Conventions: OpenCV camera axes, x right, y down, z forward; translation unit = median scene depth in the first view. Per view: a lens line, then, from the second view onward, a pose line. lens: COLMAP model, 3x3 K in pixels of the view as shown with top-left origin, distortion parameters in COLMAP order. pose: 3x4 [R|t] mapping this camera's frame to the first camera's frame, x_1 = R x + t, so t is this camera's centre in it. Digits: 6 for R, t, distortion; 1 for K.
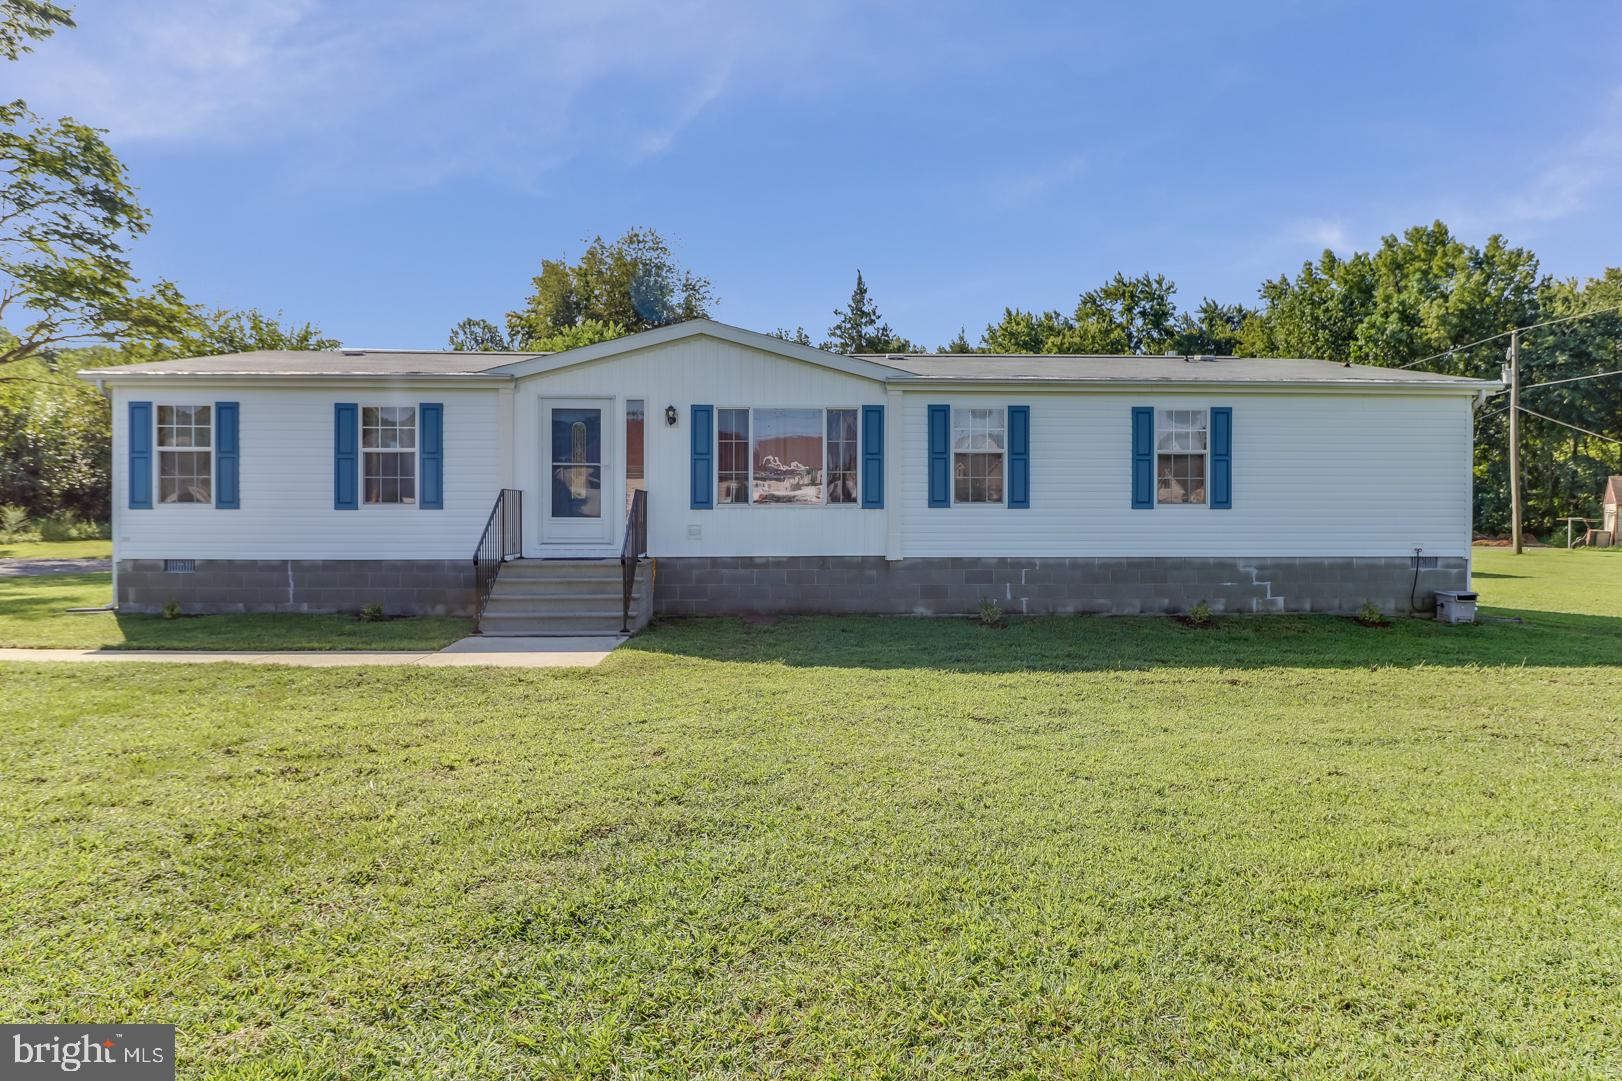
lens RADIAL K [[1272.3, 0, 808.3], [0, 1272.3, 531.5], [0, 0, 1]] dist [0.025577, -0.033218]
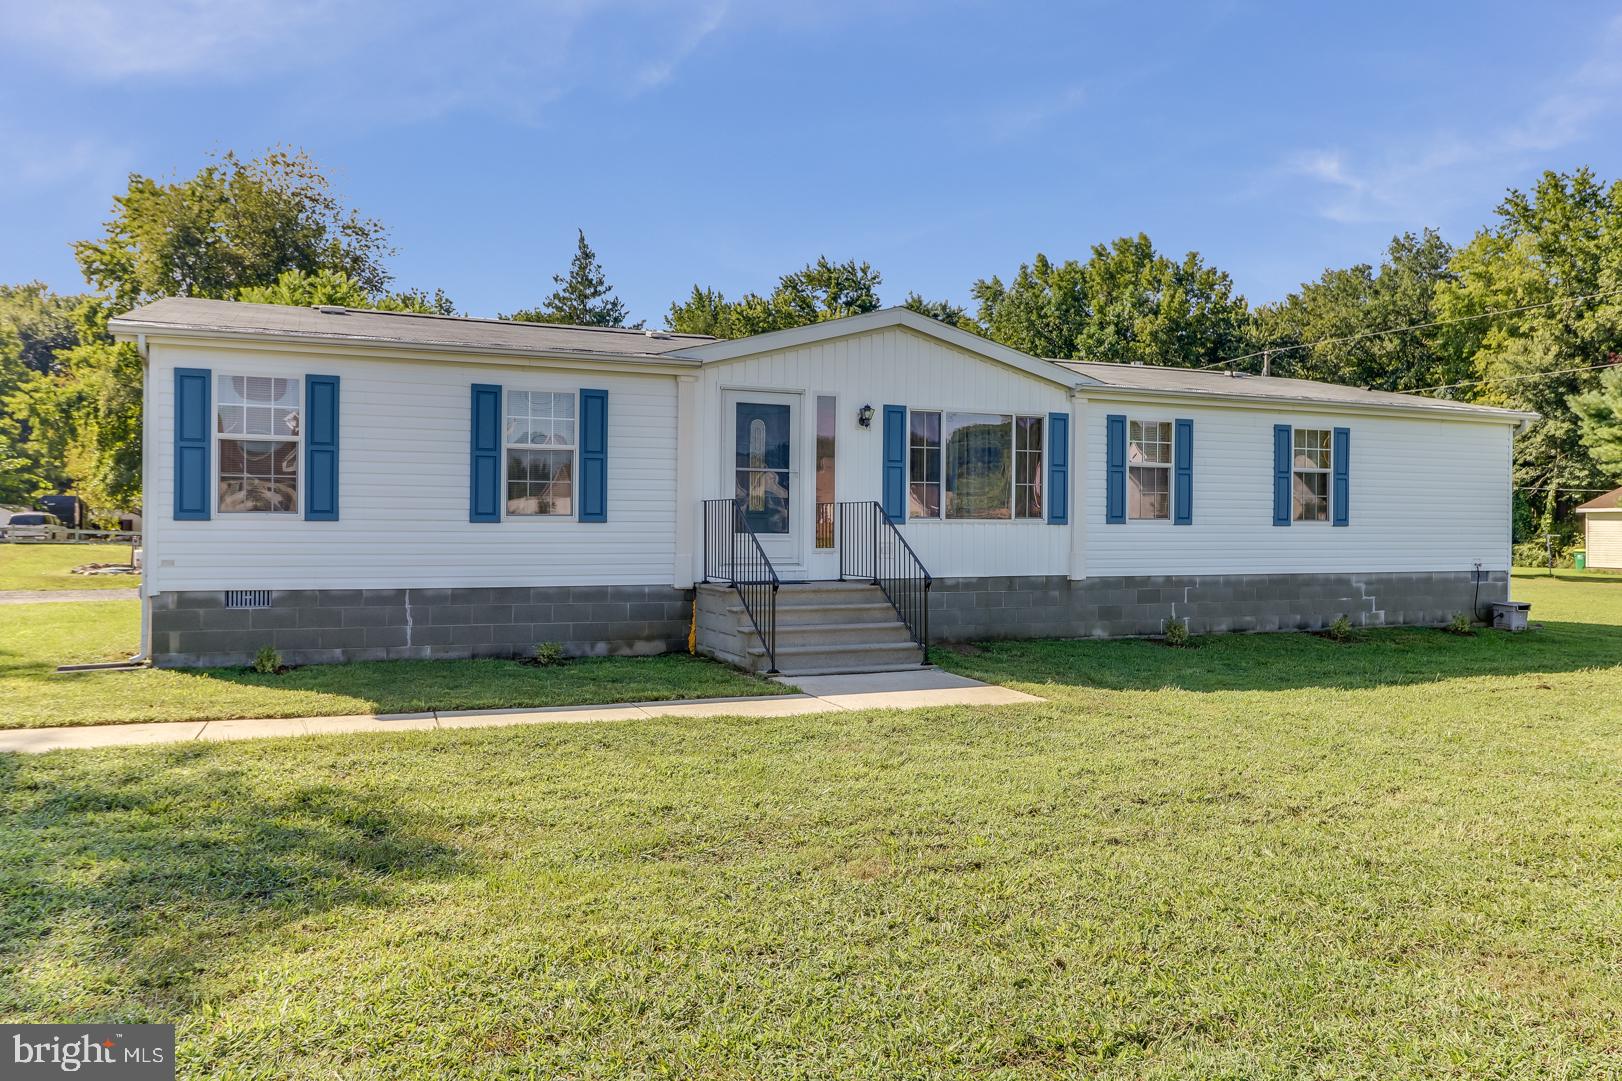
lens RADIAL K [[1549.5, 0, 810.8], [0, 1549.5, 544.8], [0, 0, 1]] dist [0.032989, 0.000000]
pose [[0.890898, -0.001691, 0.454200, -0.613770], [0.000940, 0.999998, 0.001880, -0.005387], [-0.454202, -0.001248, 0.890898, 0.075054]]
